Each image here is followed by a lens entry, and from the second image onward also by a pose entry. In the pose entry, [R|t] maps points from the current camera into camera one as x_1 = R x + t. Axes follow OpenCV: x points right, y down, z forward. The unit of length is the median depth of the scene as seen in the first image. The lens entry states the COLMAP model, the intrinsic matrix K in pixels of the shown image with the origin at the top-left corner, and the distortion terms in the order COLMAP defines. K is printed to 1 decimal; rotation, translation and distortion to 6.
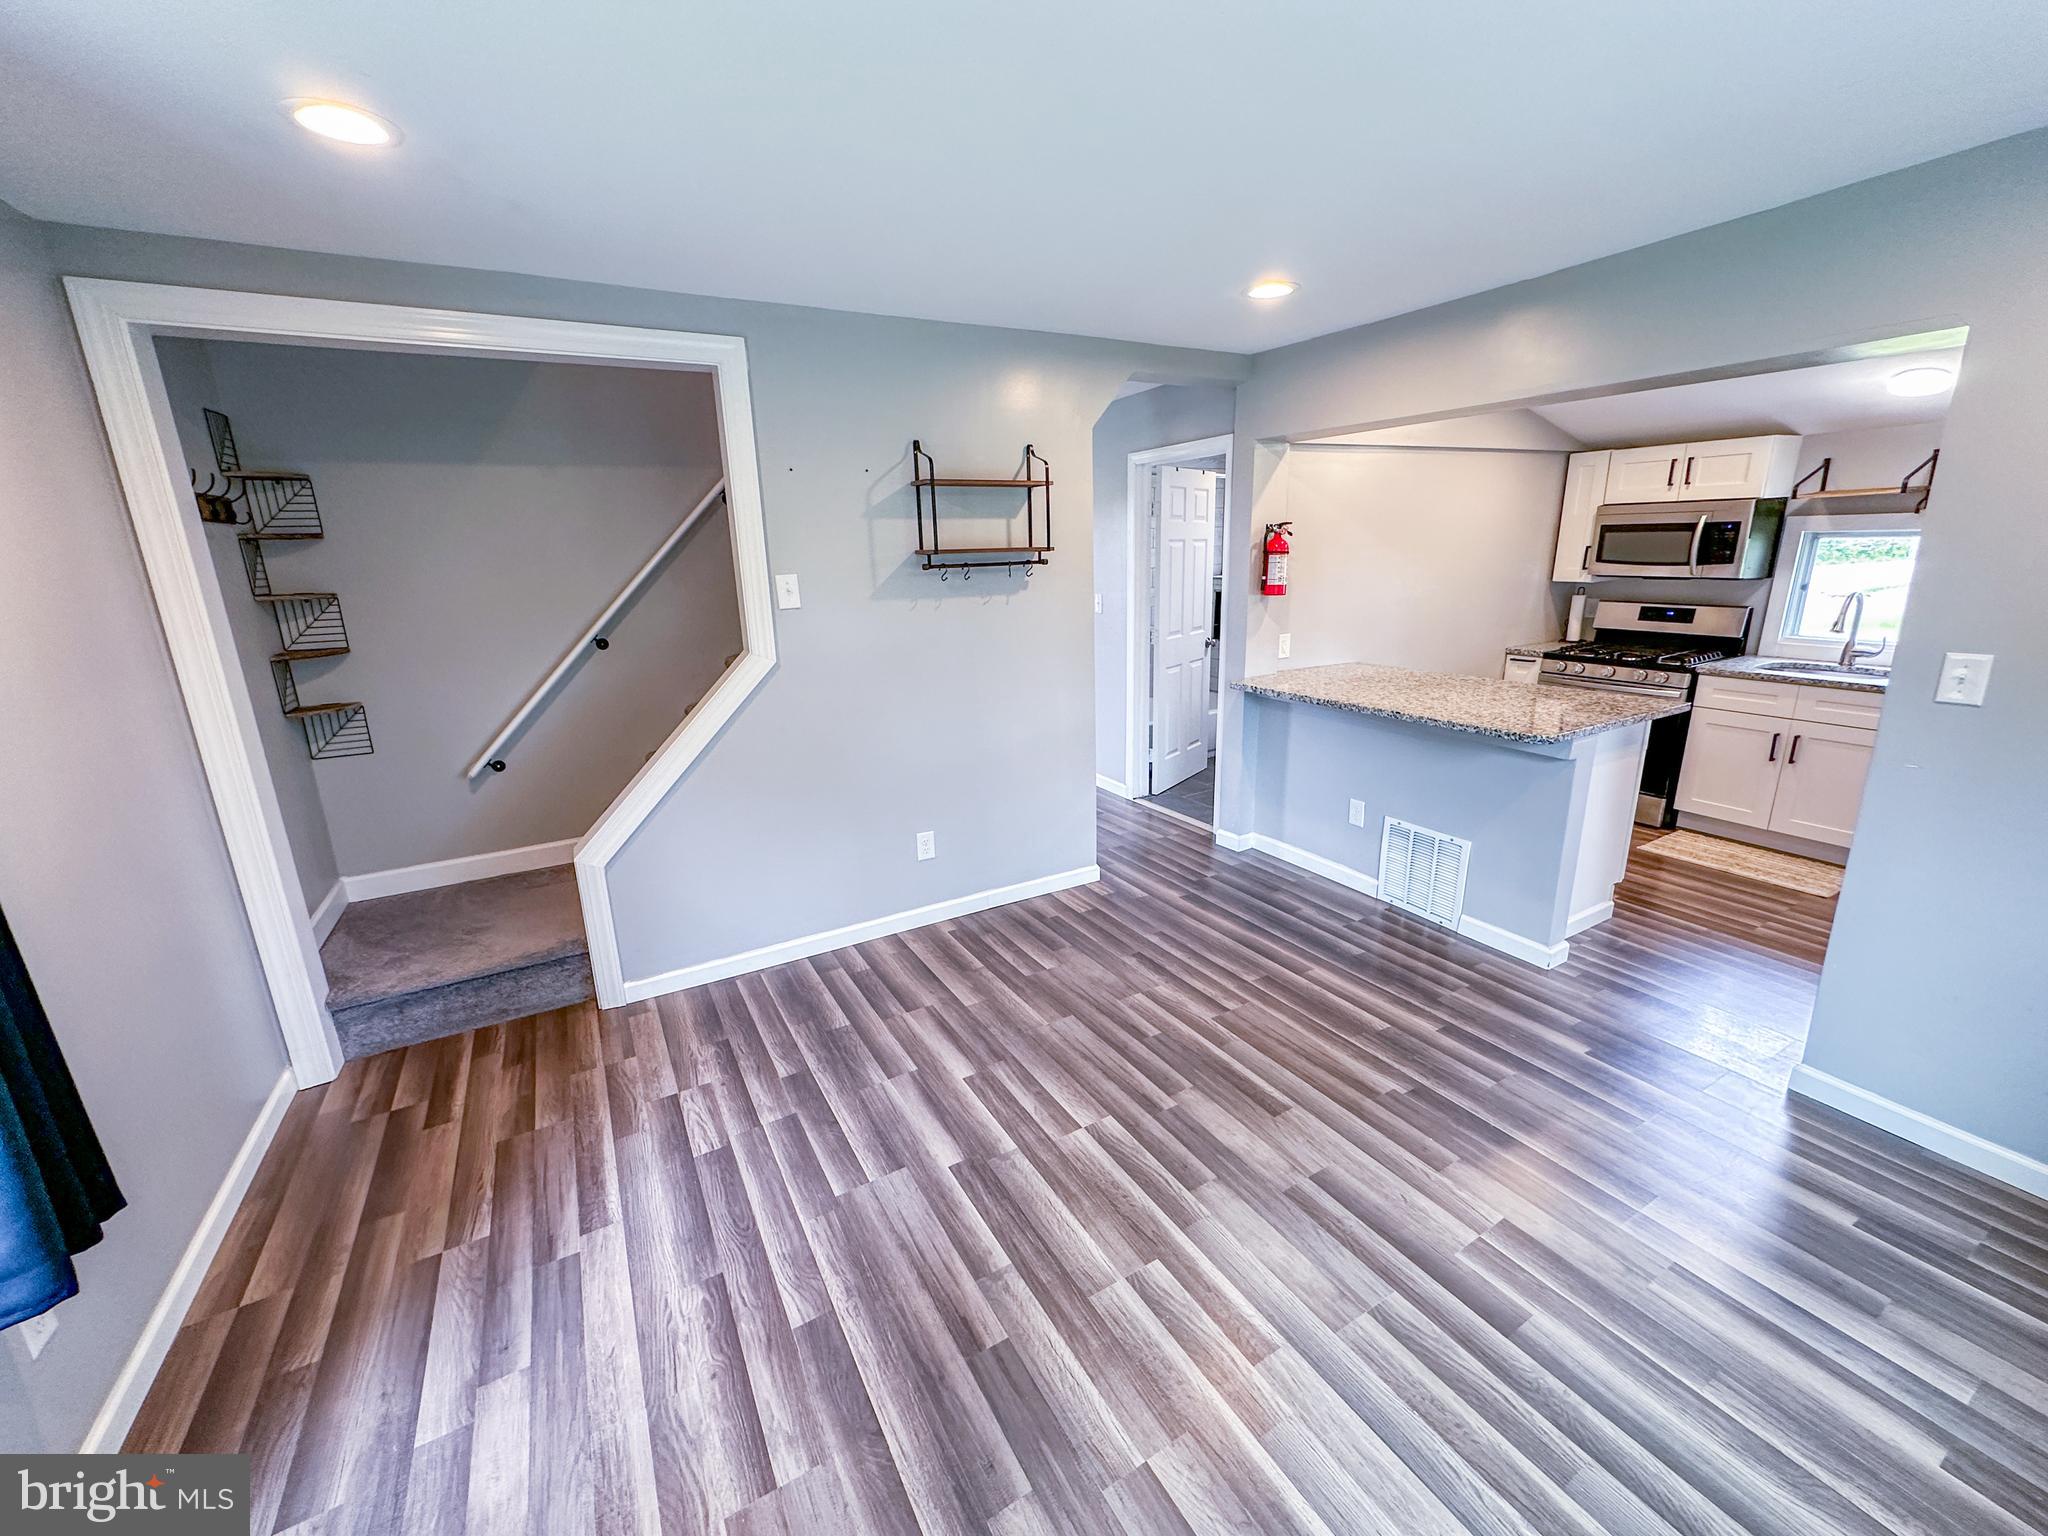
lens RADIAL K [[814.4, 0, 1027.9], [0, 814.4, 764.5], [0, 0, 1]] dist [-0.003298, 0.000617]
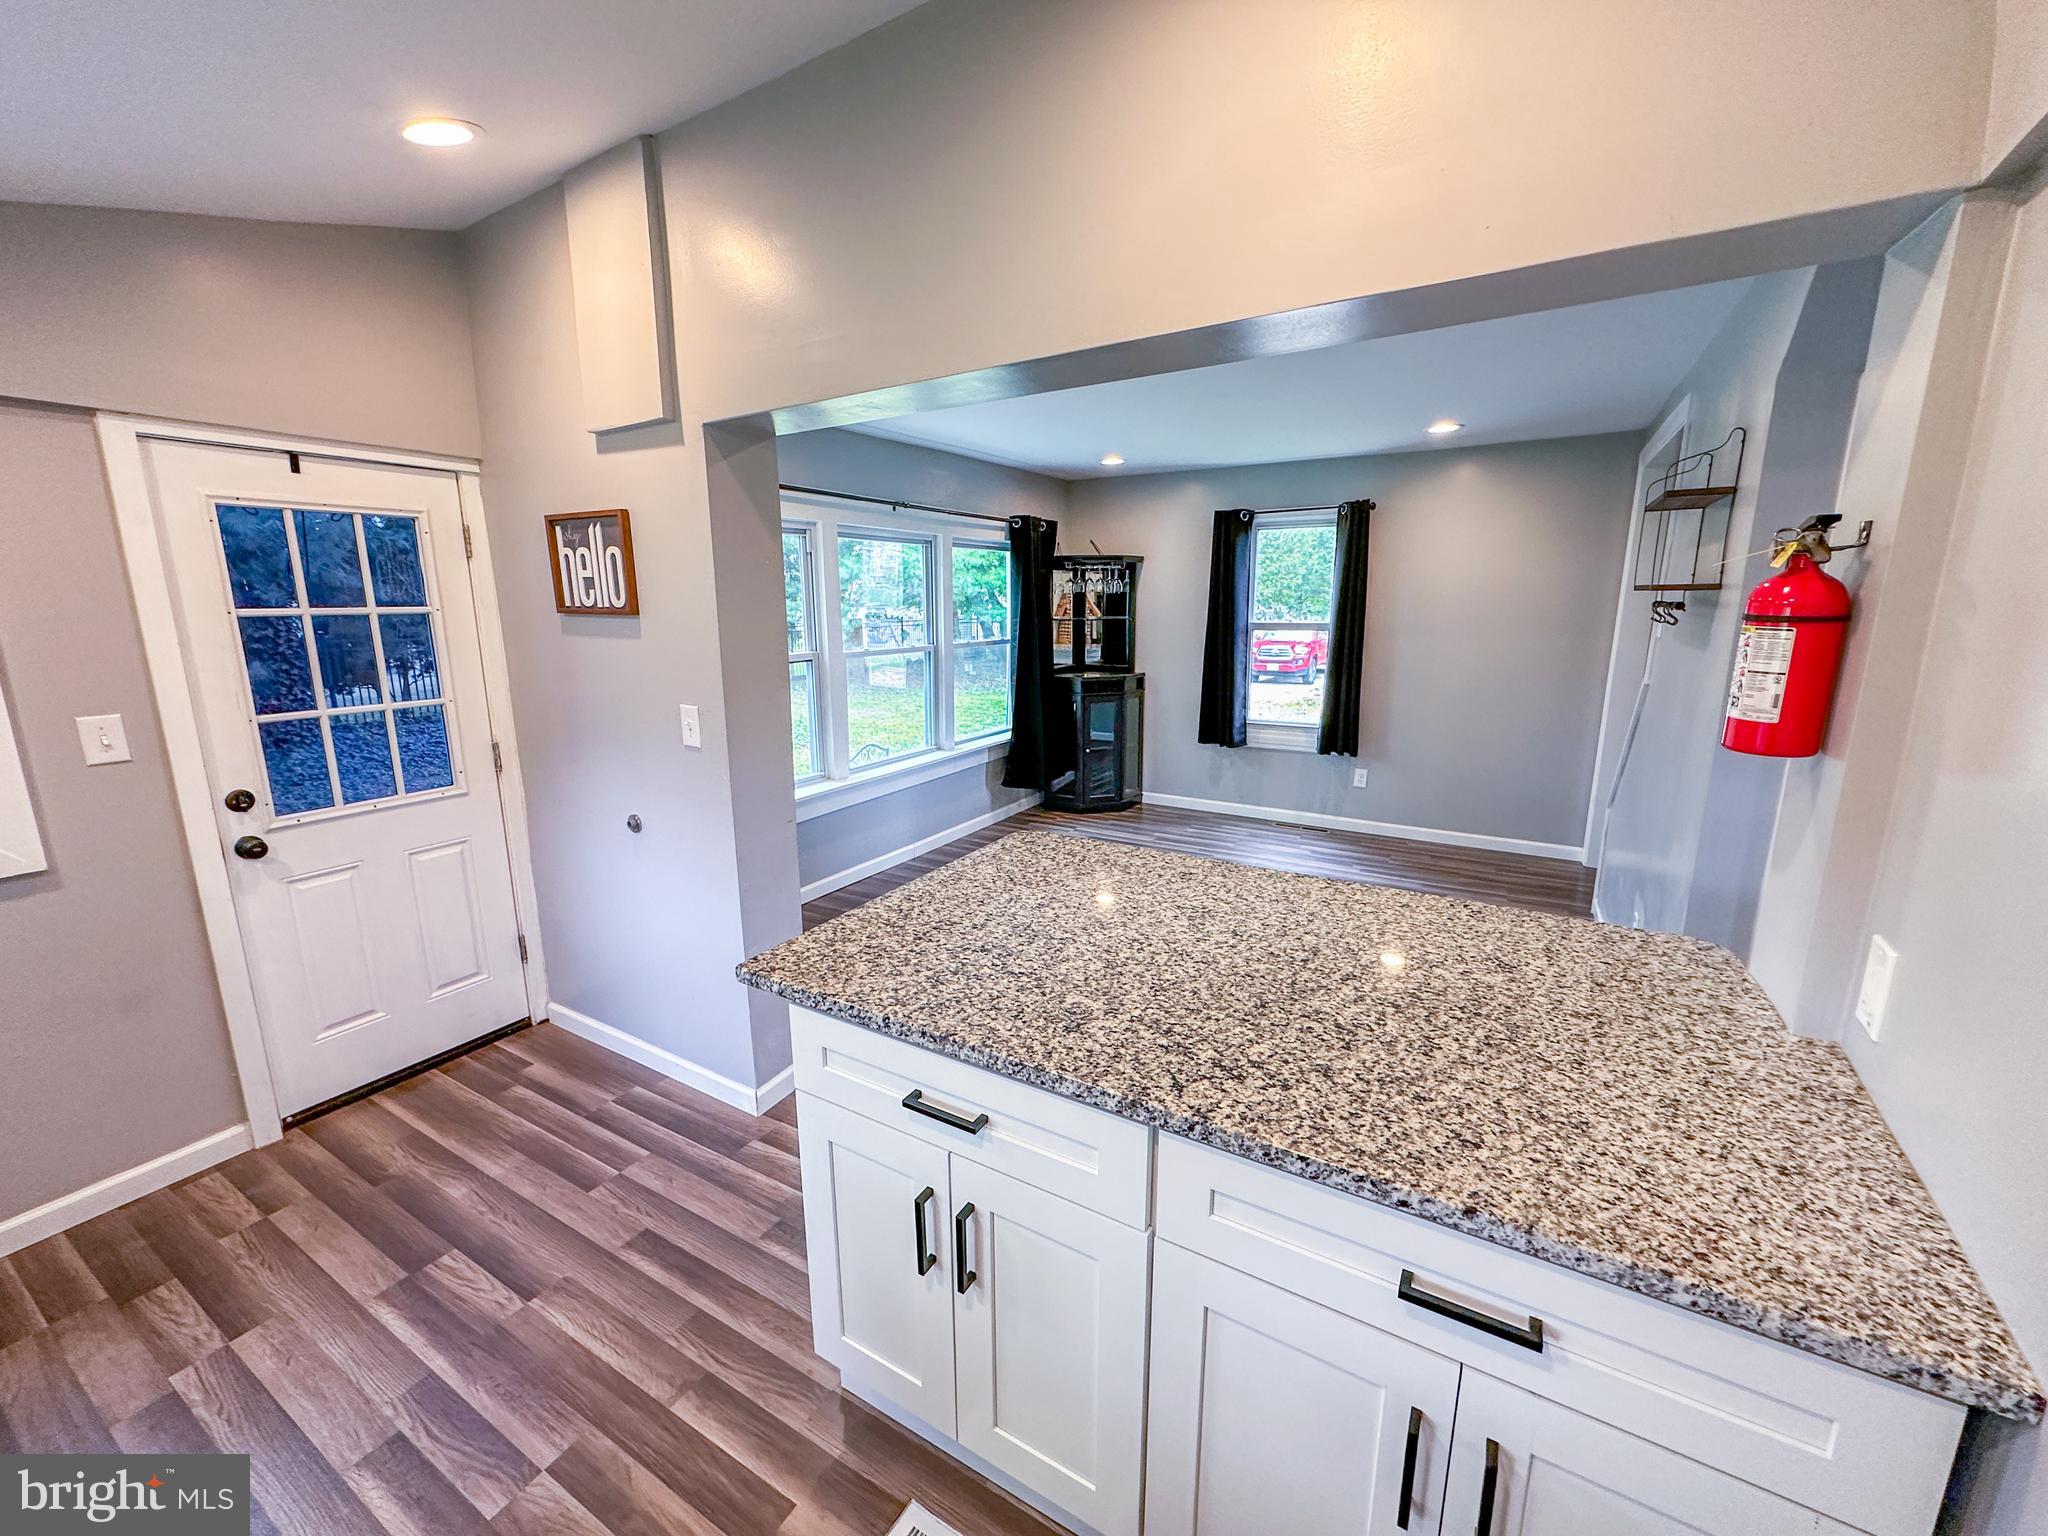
lens RADIAL K [[814.4, 0, 1026.0], [0, 814.4, 766.7], [0, 0, 1]] dist [-0.003298, 0.000617]
pose [[-0.866967, 0.135718, -0.479529, 0.934428], [-0.098200, 0.896819, 0.431362, -0.413440], [0.488595, 0.421066, -0.764185, 1.468610]]
